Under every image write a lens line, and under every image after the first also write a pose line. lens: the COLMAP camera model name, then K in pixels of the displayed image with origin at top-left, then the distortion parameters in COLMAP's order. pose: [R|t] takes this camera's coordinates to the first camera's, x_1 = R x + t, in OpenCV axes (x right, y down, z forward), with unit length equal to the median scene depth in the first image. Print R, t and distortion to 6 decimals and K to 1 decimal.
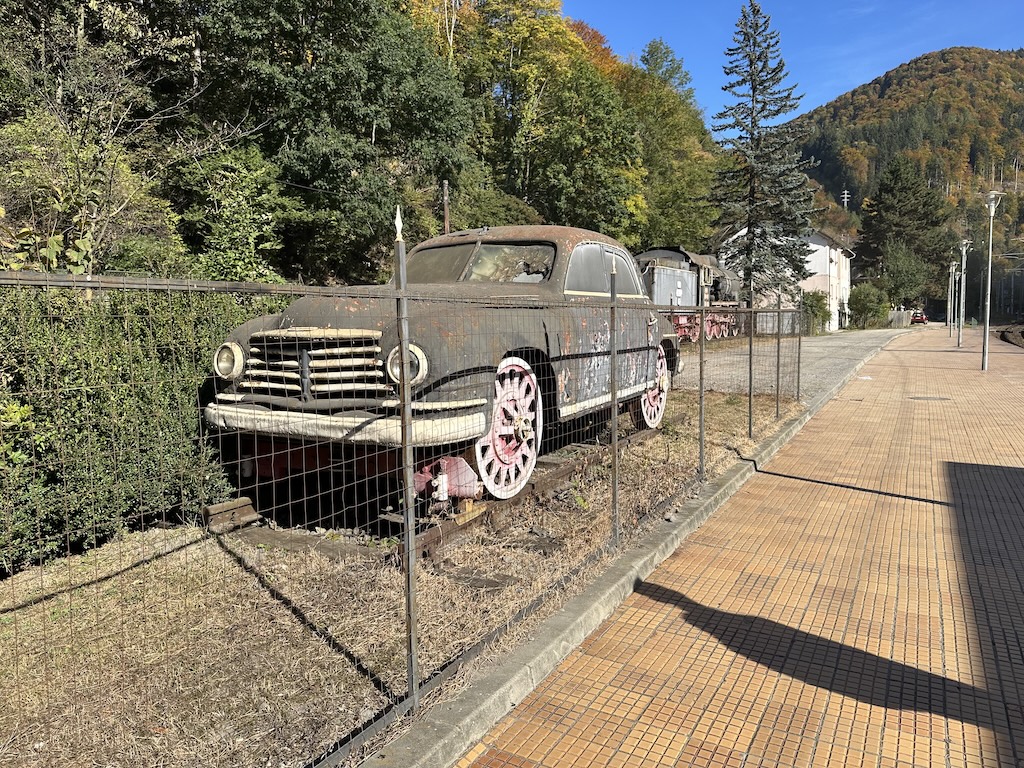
lens RADIAL K [[713.5, 0, 505.4], [0, 713.5, 376.6], [0, 0, 1]] dist [0.004960, -0.010480]
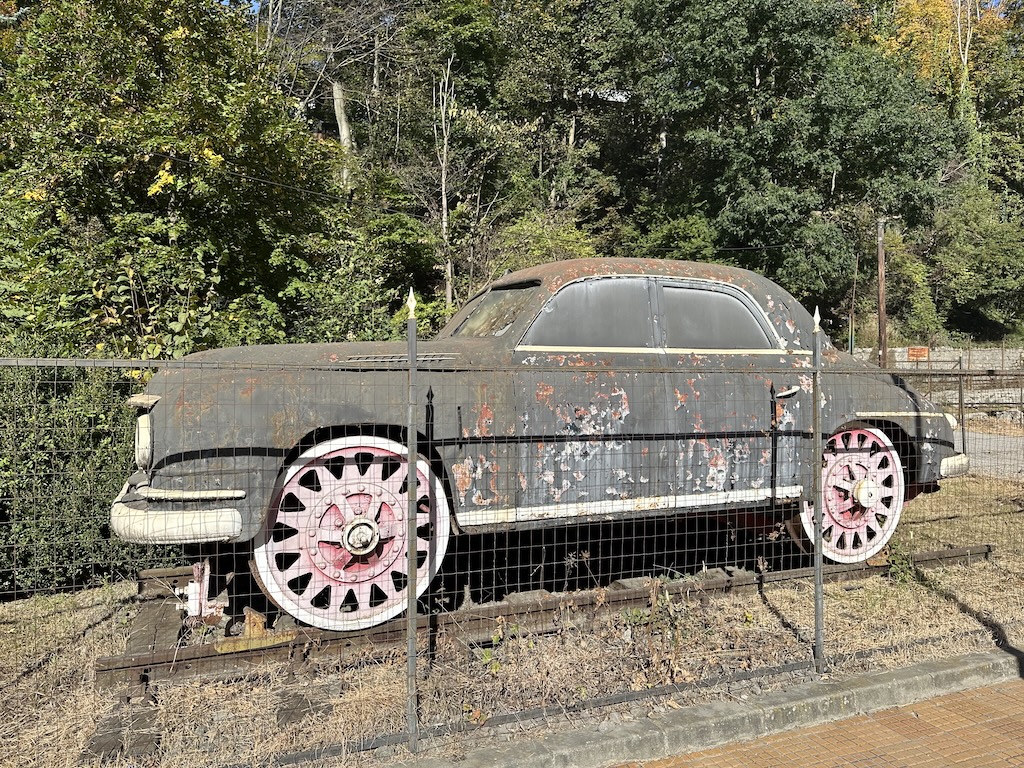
lens RADIAL K [[713.5, 0, 510.9], [0, 713.5, 388.7], [0, 0, 1]] dist [0.004960, -0.010480]
pose [[0.778750, 0.007427, -0.627291, 0.080388], [-0.054216, 0.996985, -0.055503, -0.006015], [0.624988, 0.077232, 0.776805, 0.070496]]
